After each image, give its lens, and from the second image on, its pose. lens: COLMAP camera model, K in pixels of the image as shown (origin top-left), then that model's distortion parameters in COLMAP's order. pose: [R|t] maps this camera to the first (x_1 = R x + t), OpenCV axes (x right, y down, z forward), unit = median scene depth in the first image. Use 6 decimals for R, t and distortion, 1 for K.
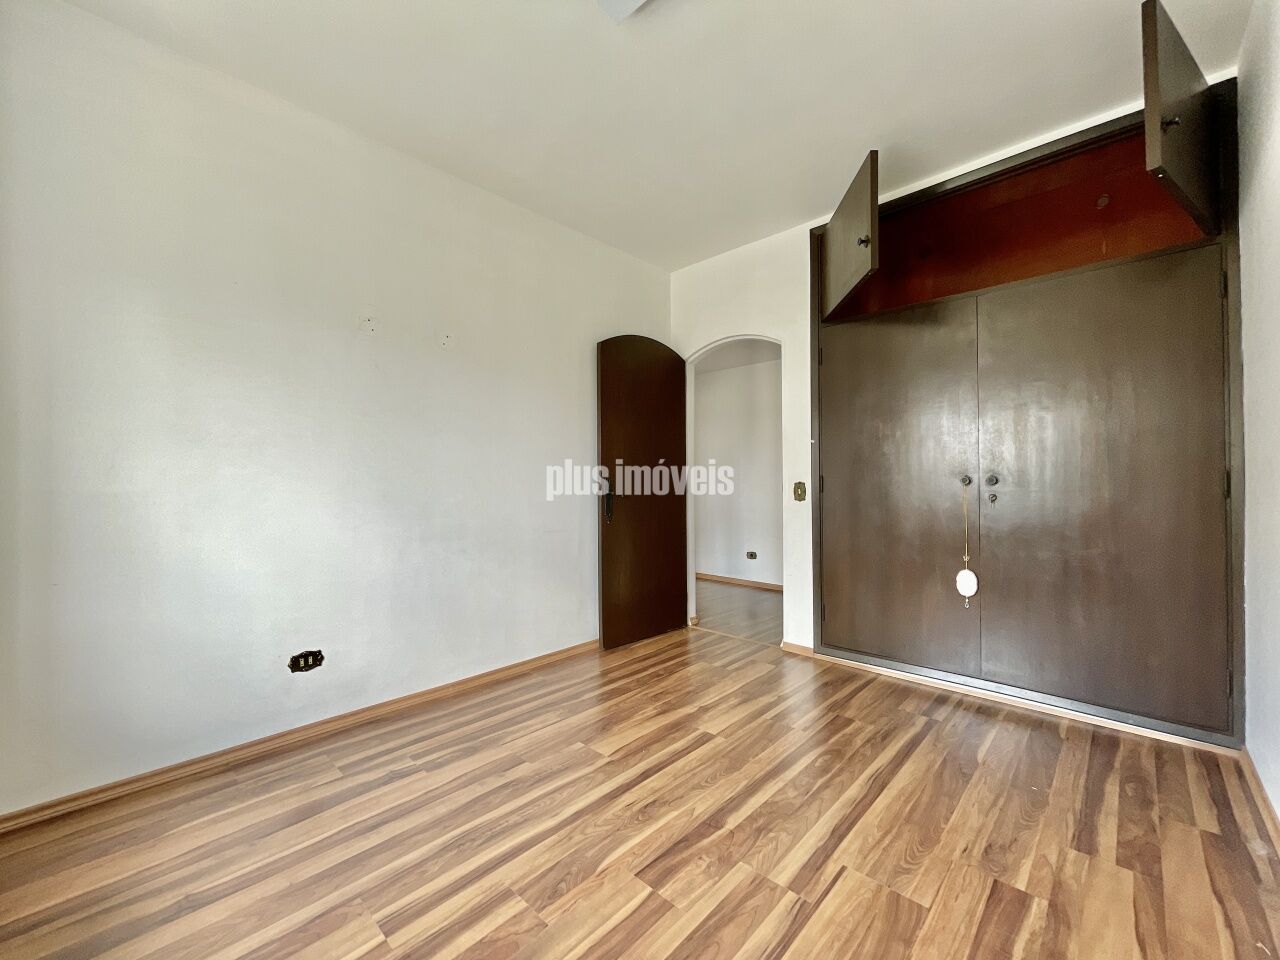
lens RADIAL K [[519.3, 0, 640.5], [0, 519.3, 480.7], [0, 0, 1]] dist [-0.002184, -0.000572]
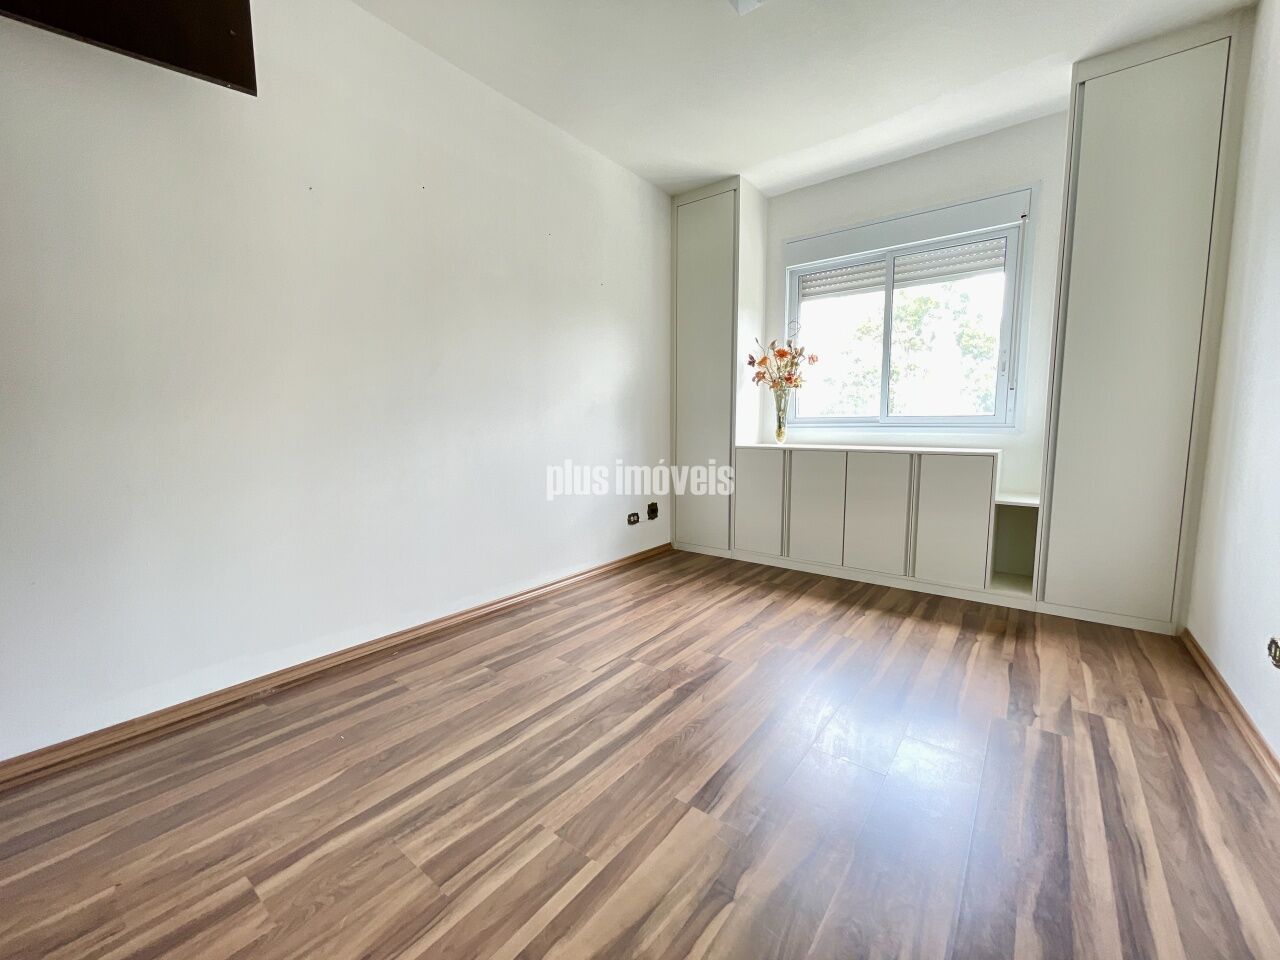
lens RADIAL K [[519.3, 0, 639.2], [0, 519.3, 479.5], [0, 0, 1]] dist [-0.002184, -0.000572]
pose [[-0.994999, 0.019854, -0.097895, 0.345326], [0.009557, 0.994473, 0.104557, 0.051940], [0.099430, 0.103098, -0.989689, 2.088055]]
